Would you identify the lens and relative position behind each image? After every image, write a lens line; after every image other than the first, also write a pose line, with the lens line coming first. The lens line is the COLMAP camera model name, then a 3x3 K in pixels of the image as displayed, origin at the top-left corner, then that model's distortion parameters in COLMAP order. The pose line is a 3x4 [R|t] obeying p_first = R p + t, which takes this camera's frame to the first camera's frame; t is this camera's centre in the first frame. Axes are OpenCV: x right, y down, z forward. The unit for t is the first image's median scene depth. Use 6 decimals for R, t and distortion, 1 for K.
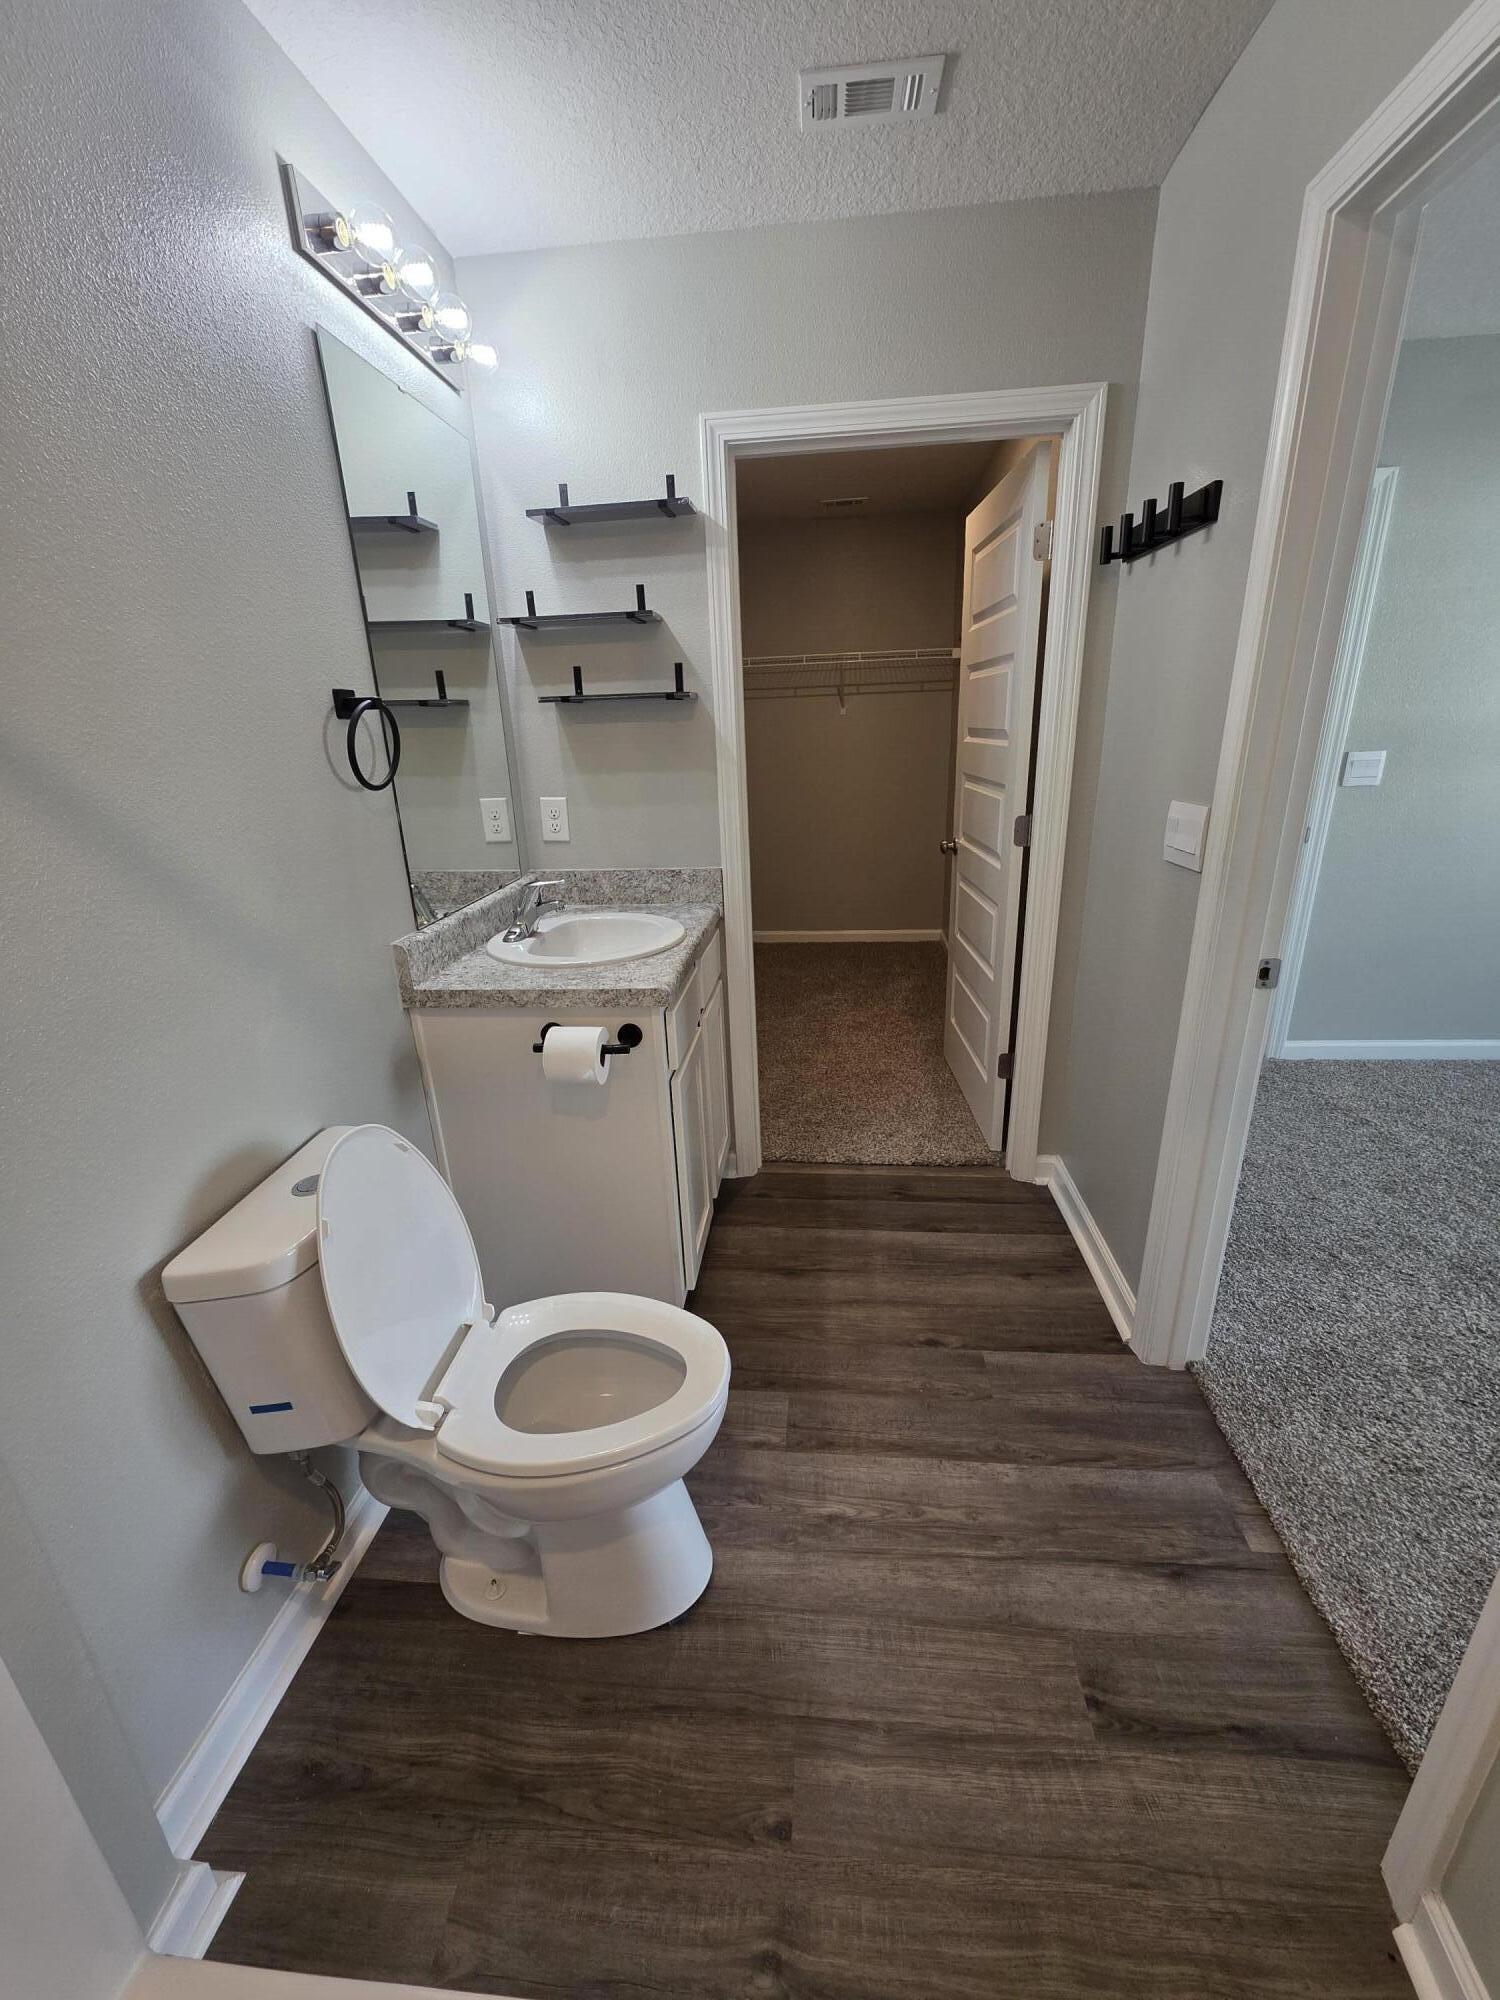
lens RADIAL K [[793.7, 0, 750.0], [0, 793.7, 1000.0], [0, 0, 1]] dist [0.002042, 0.000390]
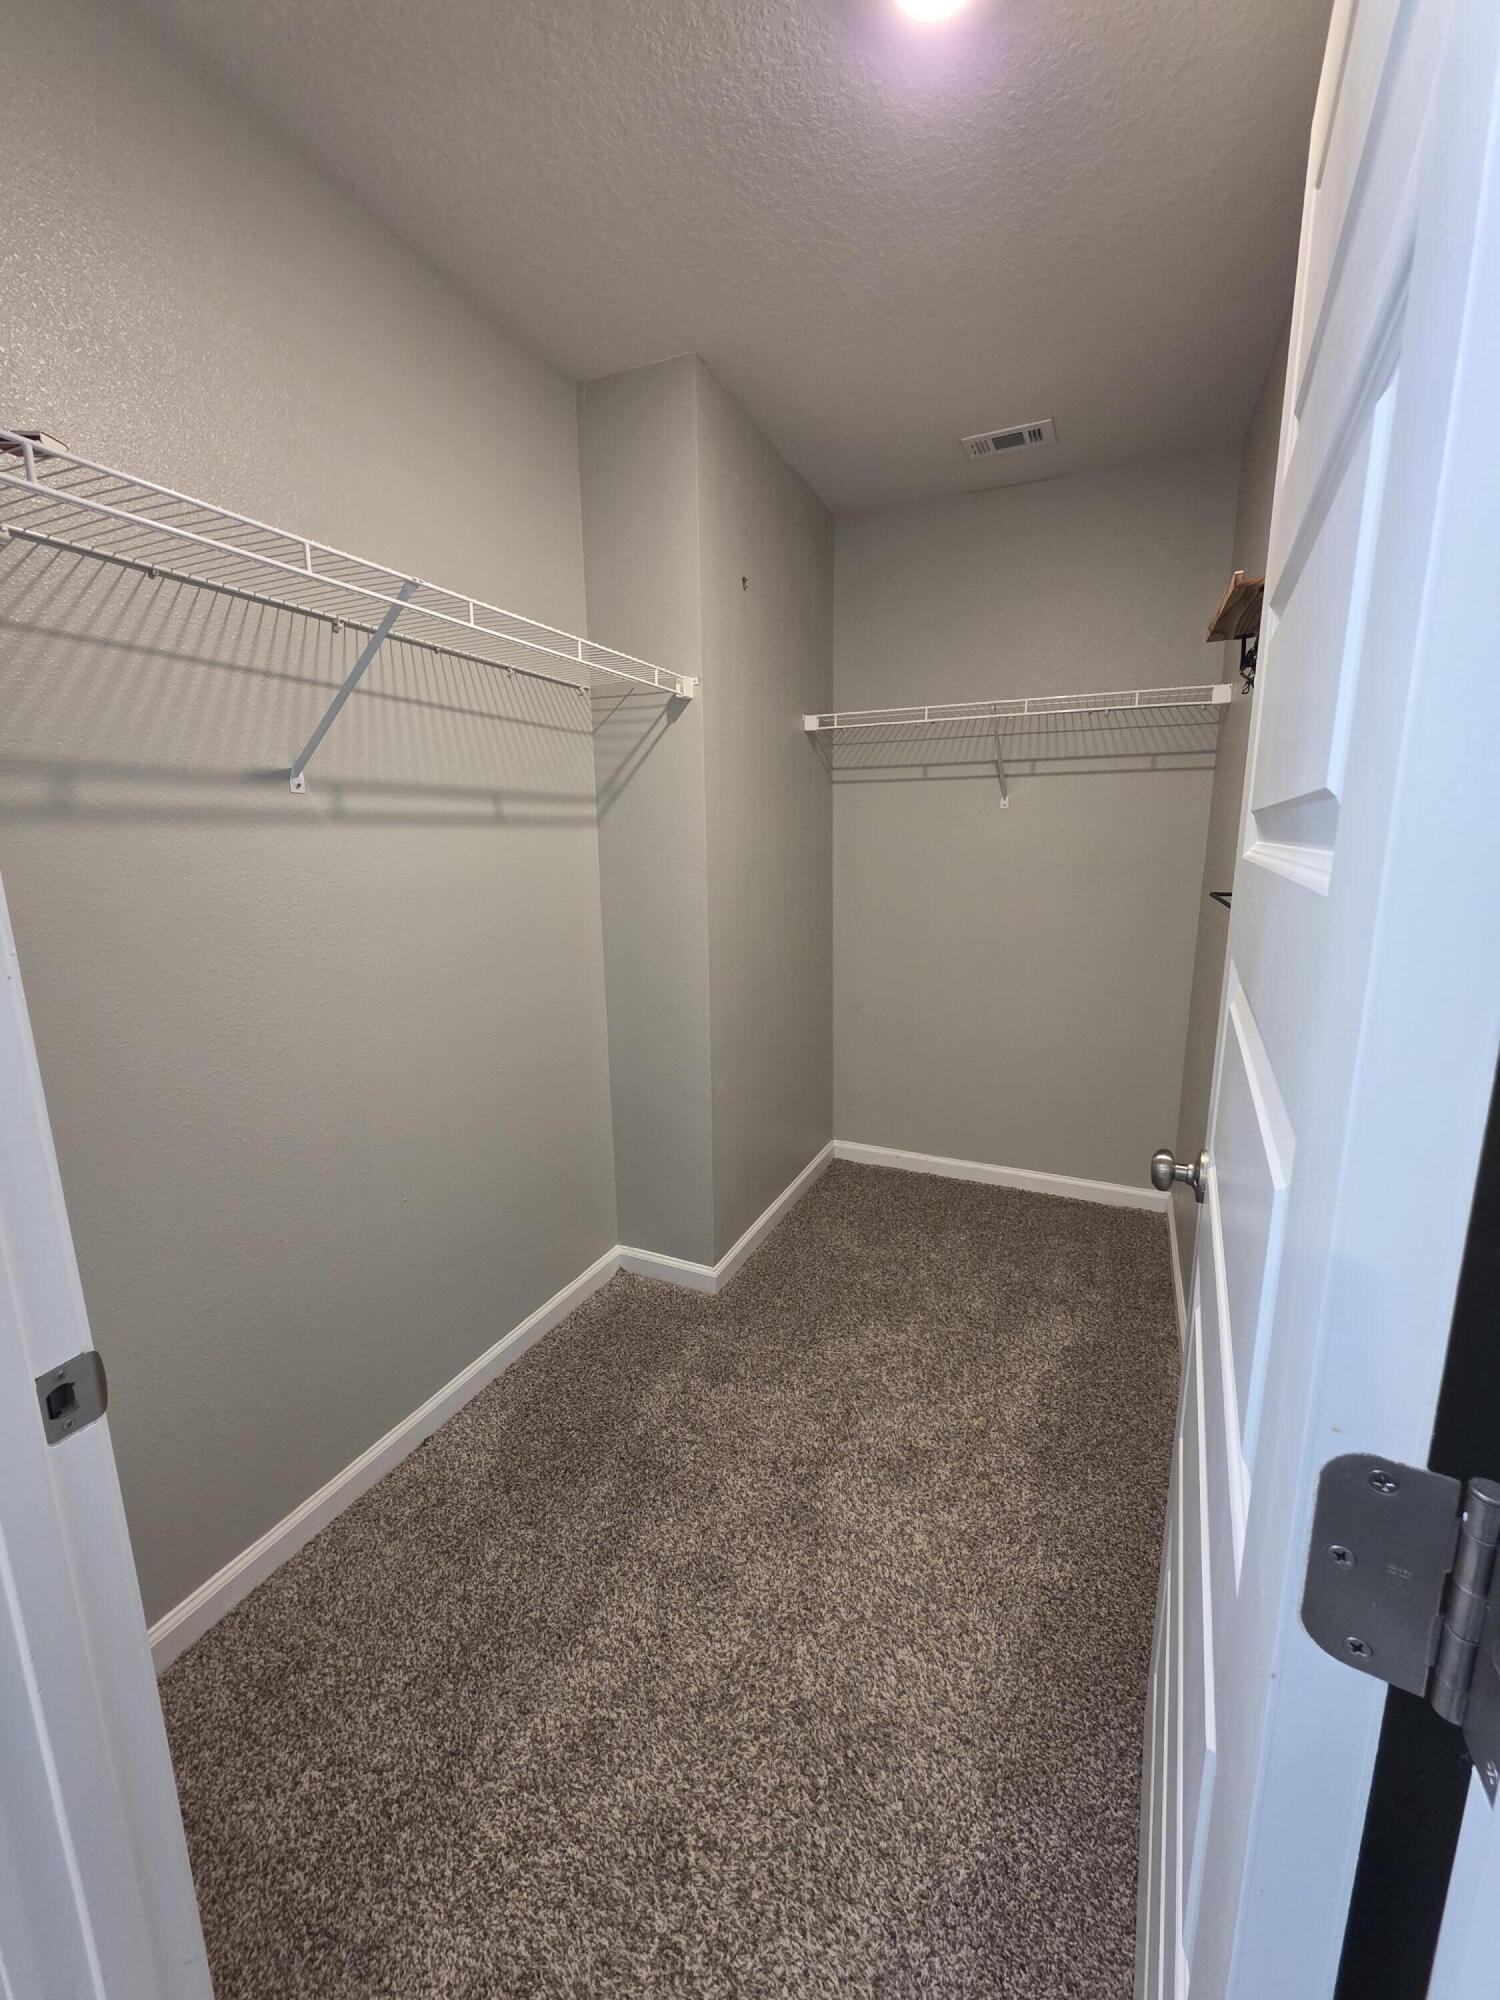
lens RADIAL K [[793.7, 0, 750.0], [0, 793.7, 1000.0], [0, 0, 1]] dist [0.002042, 0.000390]
pose [[0.945756, 0.089633, -0.312269, 0.502077], [-0.128888, 0.985828, -0.107386, -0.488217], [0.298218, 0.141809, 0.943905, 1.506845]]
